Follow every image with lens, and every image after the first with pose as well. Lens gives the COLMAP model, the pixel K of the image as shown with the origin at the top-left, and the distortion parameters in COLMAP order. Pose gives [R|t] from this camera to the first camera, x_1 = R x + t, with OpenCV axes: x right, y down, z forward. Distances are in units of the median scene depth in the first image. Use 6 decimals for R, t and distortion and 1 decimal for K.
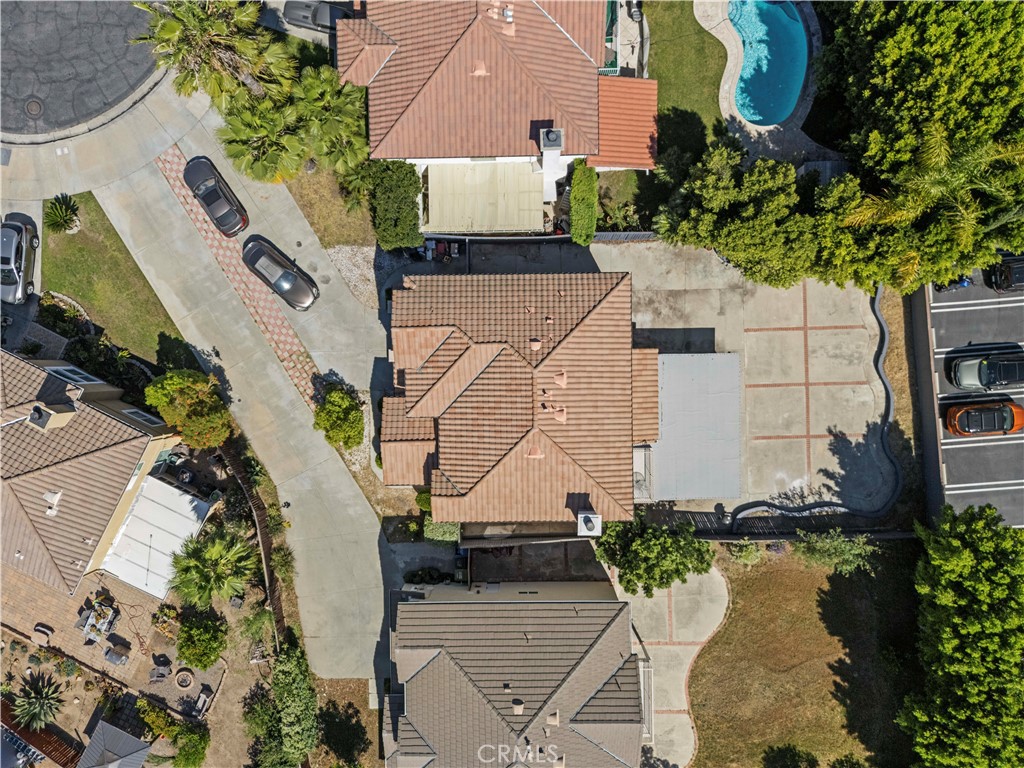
lens RADIAL K [[758.3, 0, 511.4], [0, 758.3, 383.7], [0, 0, 1]] dist [0.049366, -0.039200]
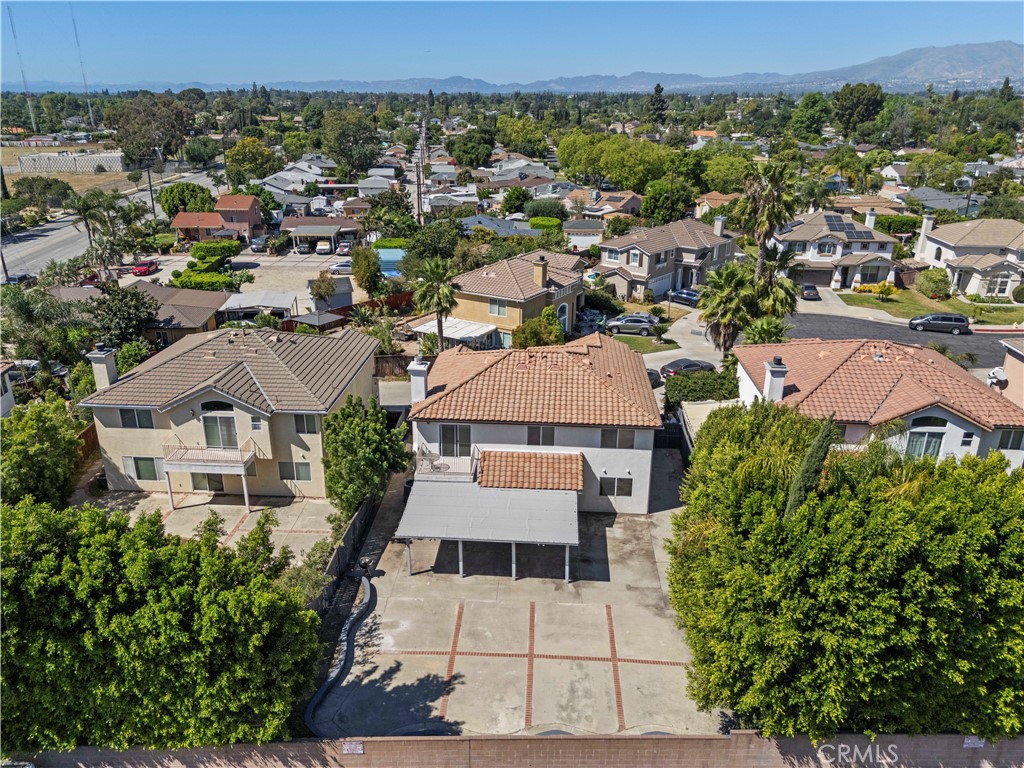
lens RADIAL K [[758.3, 0, 512.1], [0, 758.3, 383.0], [0, 0, 1]] dist [0.049366, -0.039200]
pose [[-0.077169, 0.359847, -0.929815, 0.922645], [-0.996687, -0.051867, 0.062646, -0.012207], [-0.025683, 0.931569, 0.362657, 0.532015]]
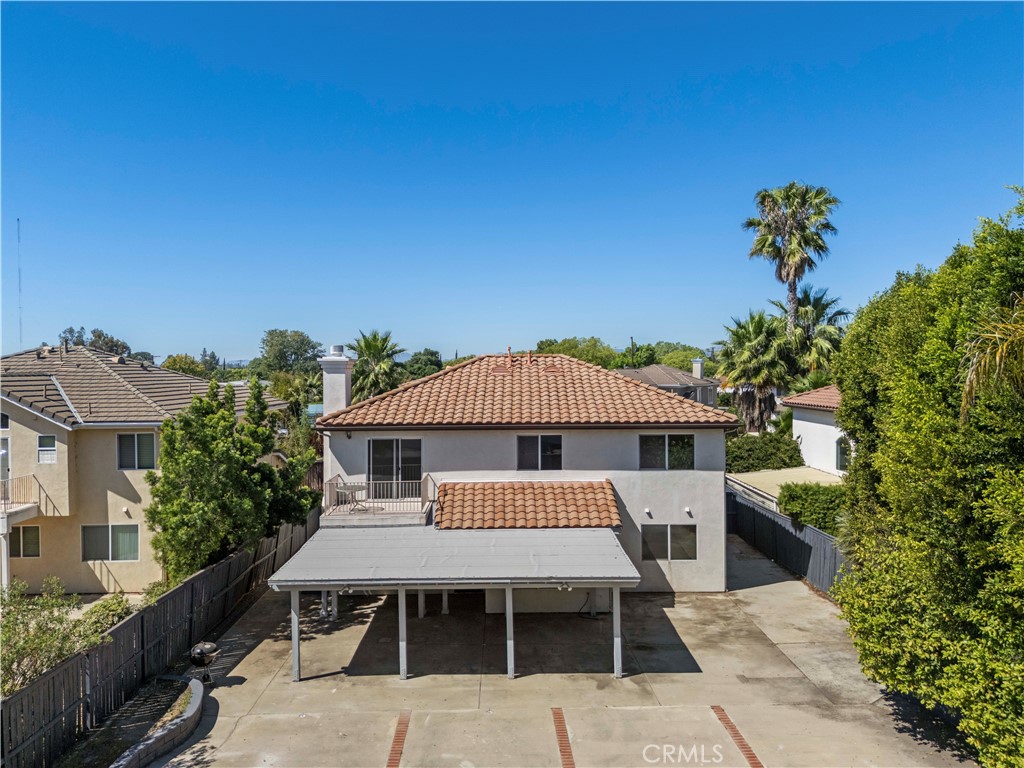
lens RADIAL K [[758.3, 0, 512.0], [0, 758.3, 379.6], [0, 0, 1]] dist [0.049366, -0.039200]
pose [[-0.002120, 0.020186, -0.999794, 0.654021], [-0.999960, -0.008685, 0.001945, 0.024334], [-0.008644, 0.999759, 0.020204, 0.842942]]
